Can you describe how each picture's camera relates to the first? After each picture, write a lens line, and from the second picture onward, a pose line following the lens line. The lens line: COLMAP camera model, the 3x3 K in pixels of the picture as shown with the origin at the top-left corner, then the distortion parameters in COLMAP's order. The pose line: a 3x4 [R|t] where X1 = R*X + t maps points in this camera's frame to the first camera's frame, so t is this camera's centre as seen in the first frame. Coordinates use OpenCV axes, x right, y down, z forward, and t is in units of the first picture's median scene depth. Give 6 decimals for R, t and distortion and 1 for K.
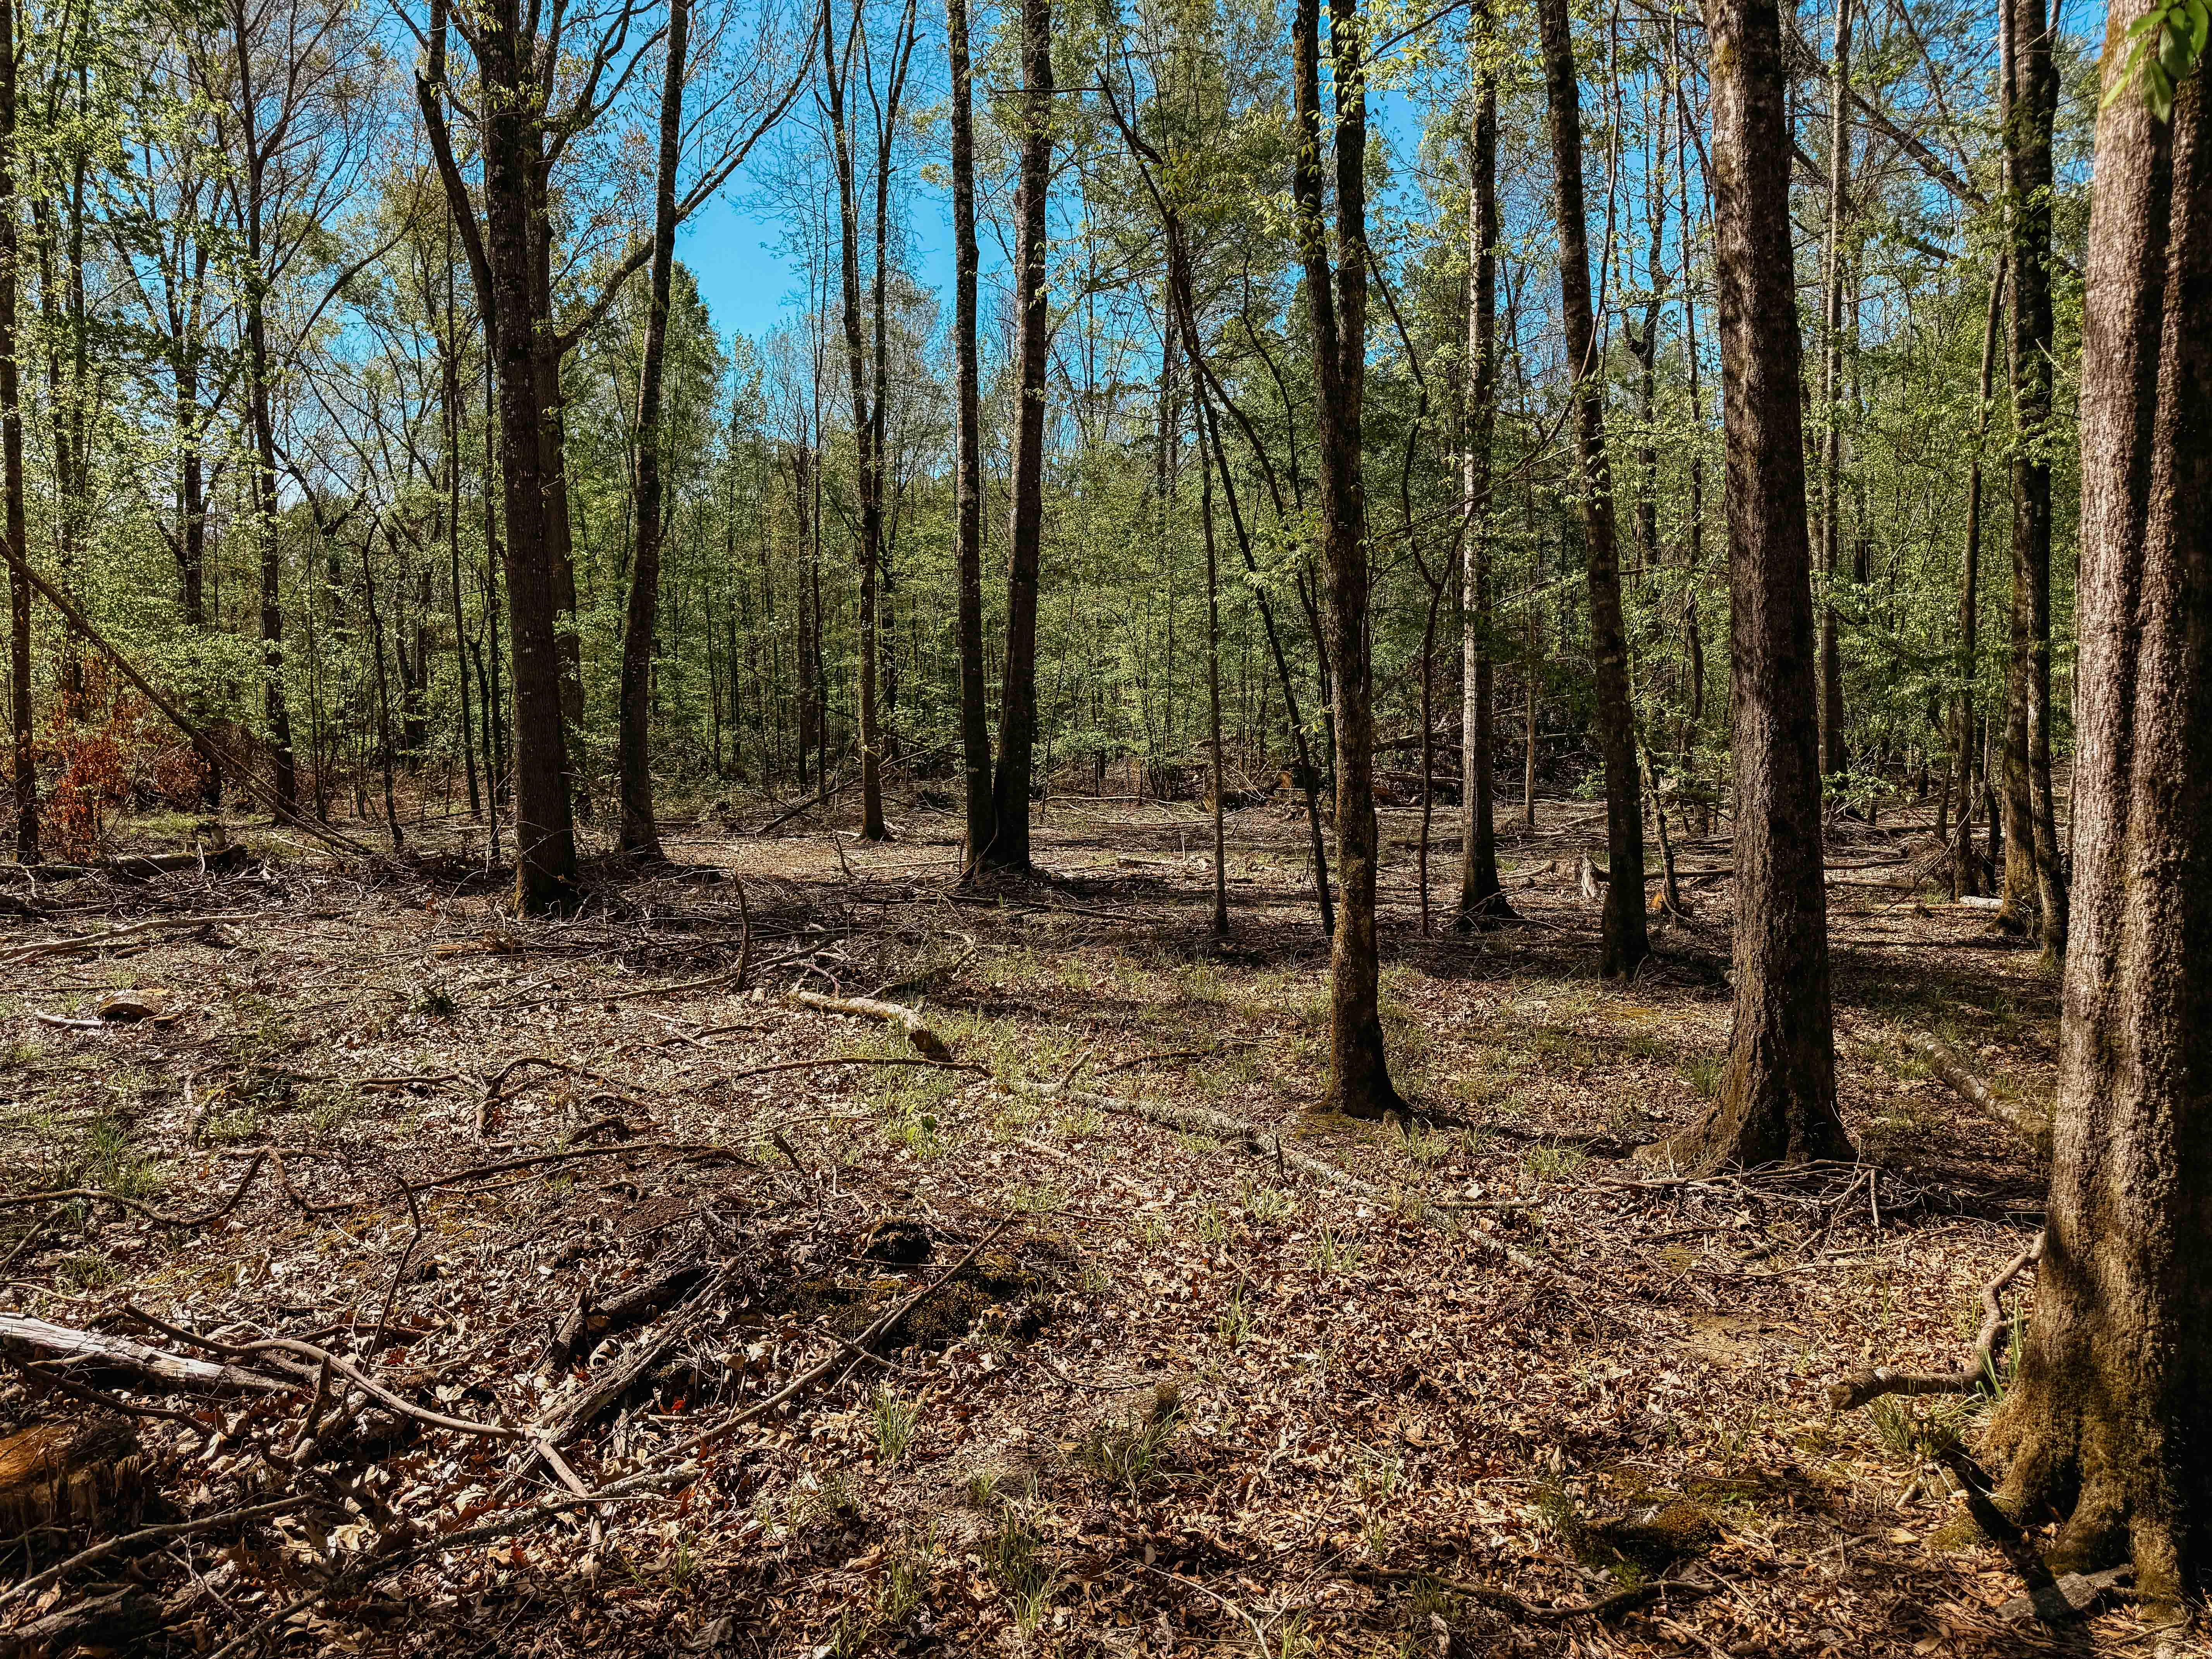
lens RADIAL K [[1583.8, 0, 1110.2], [0, 1583.8, 835.1], [0, 0, 1]] dist [0.008117, -0.007528]
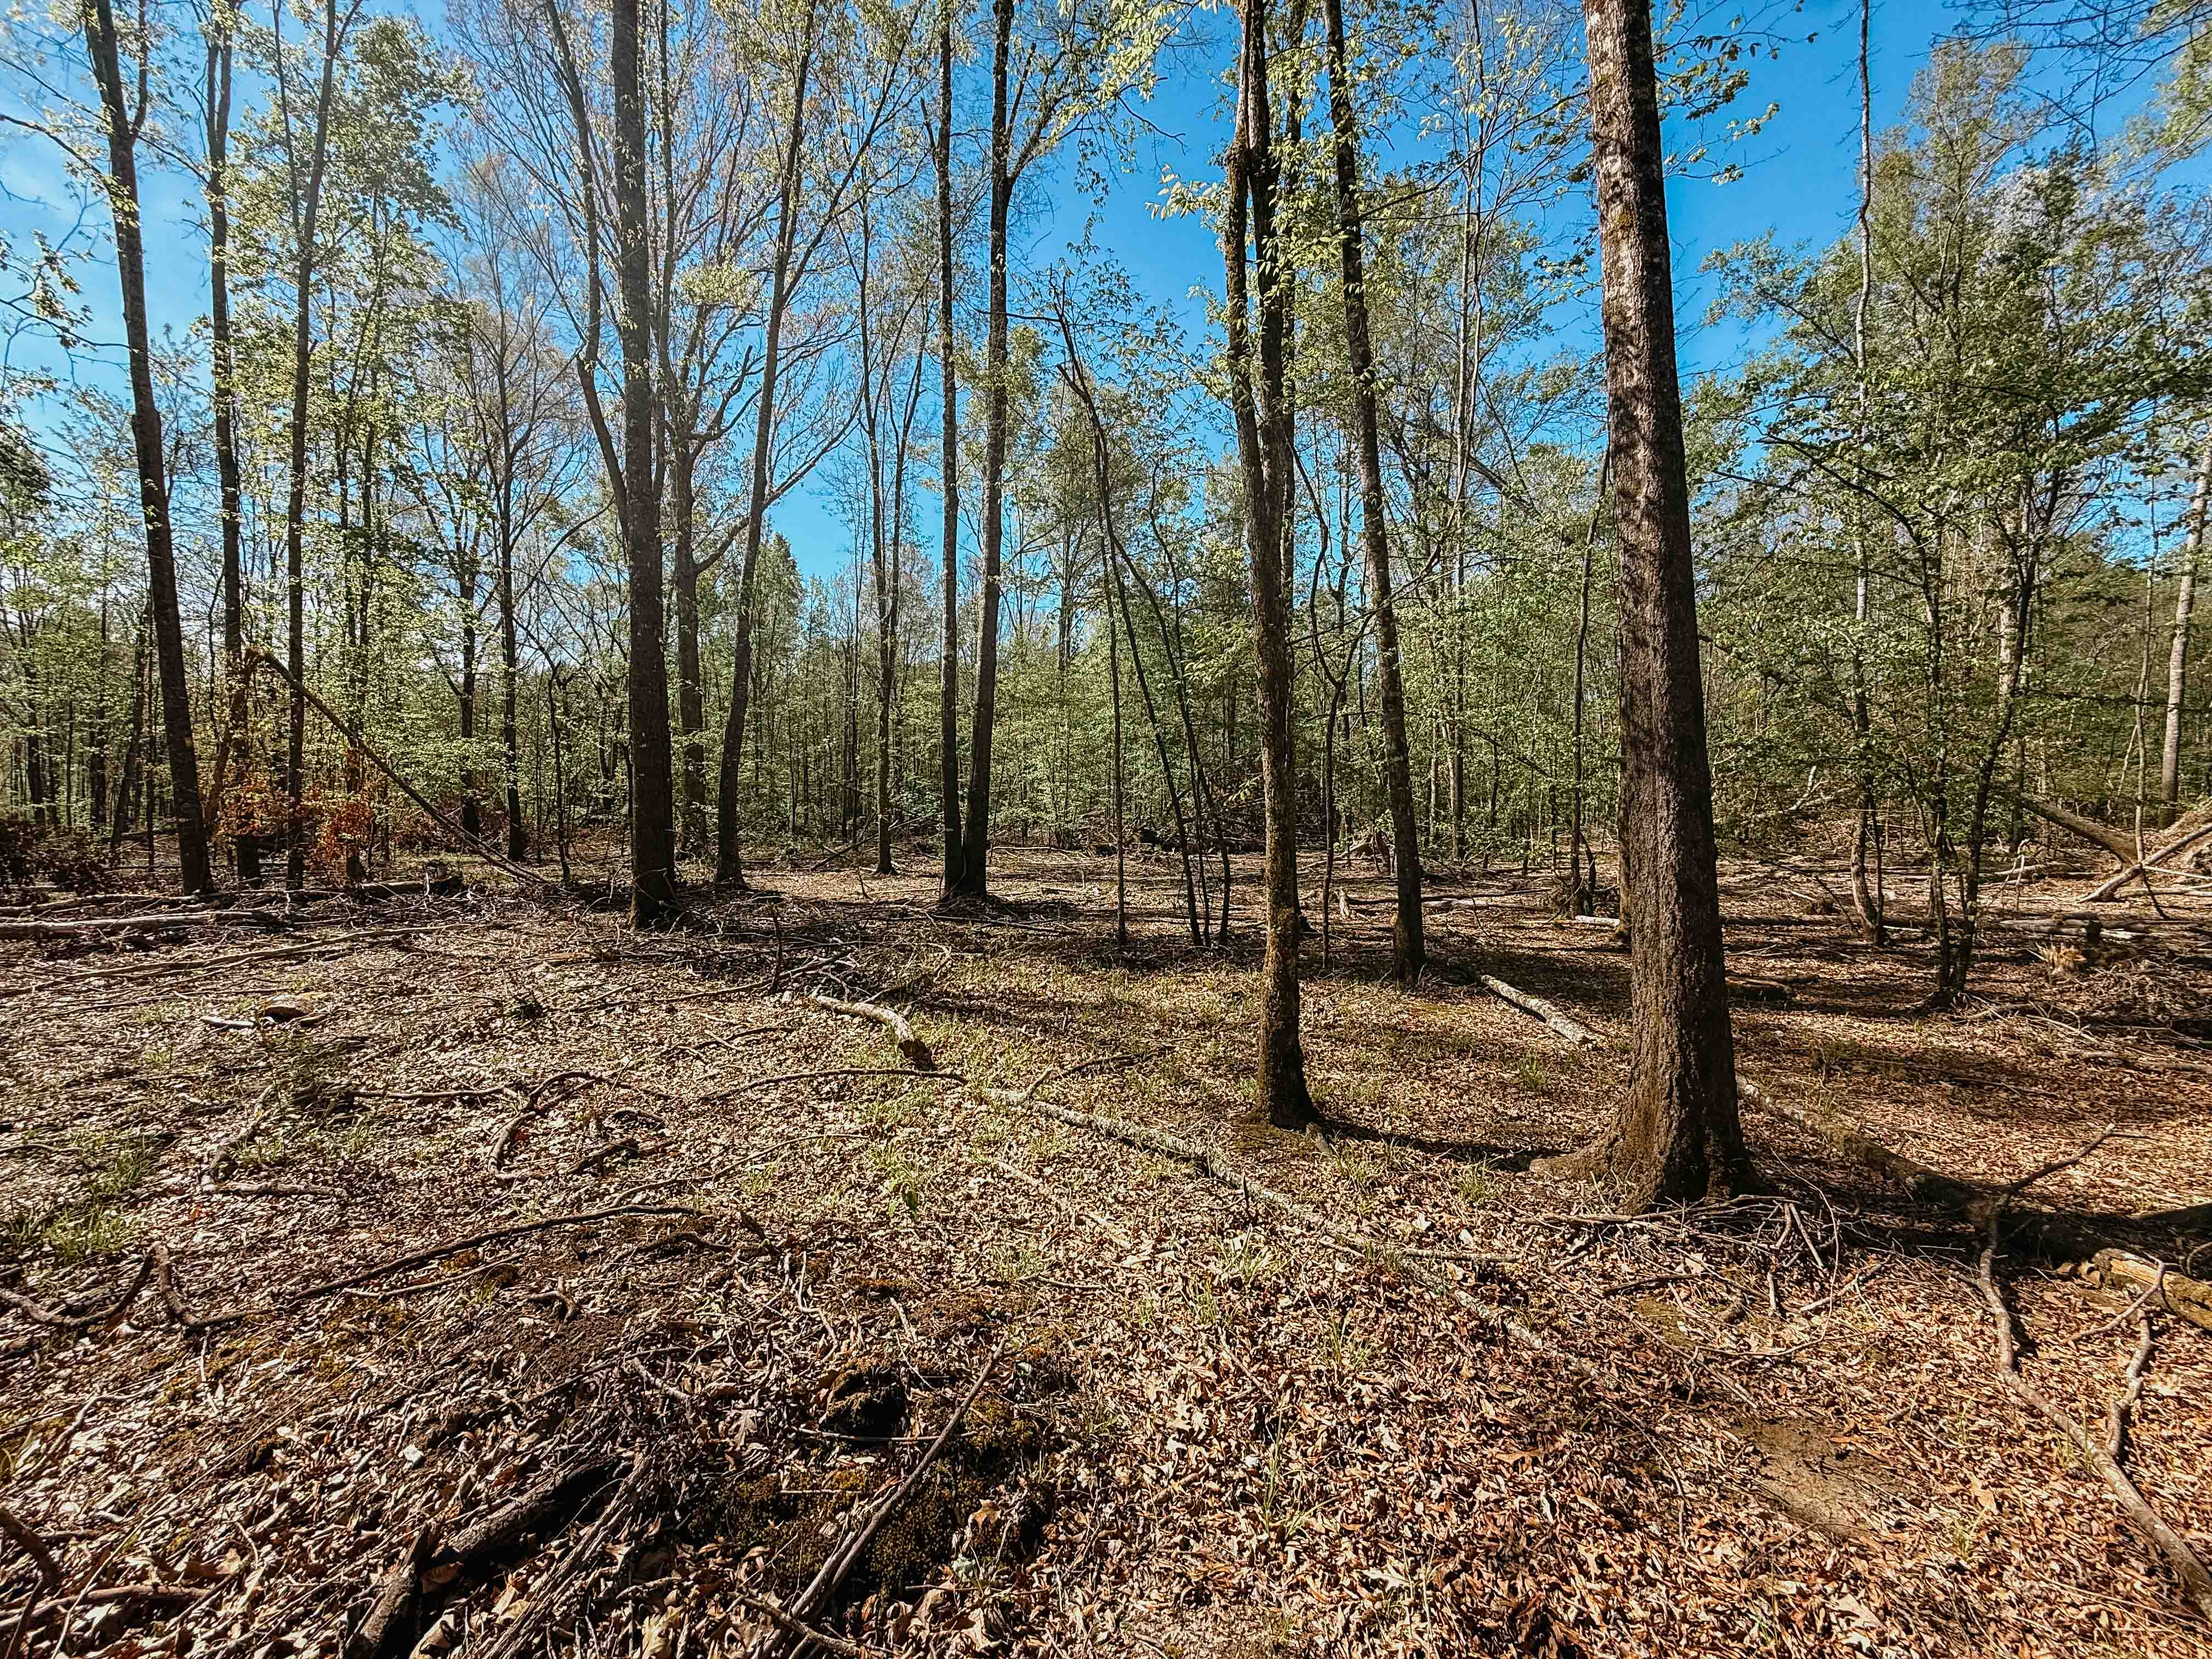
lens RADIAL K [[884.1, 0, 1103.0], [0, 884.1, 818.0], [0, 0, 1]] dist [-0.007202, 0.000101]
pose [[0.996073, 0.010118, 0.087953, -0.020822], [-0.005095, 0.998352, -0.057154, -0.007533], [-0.088386, 0.056481, 0.994484, 0.198190]]
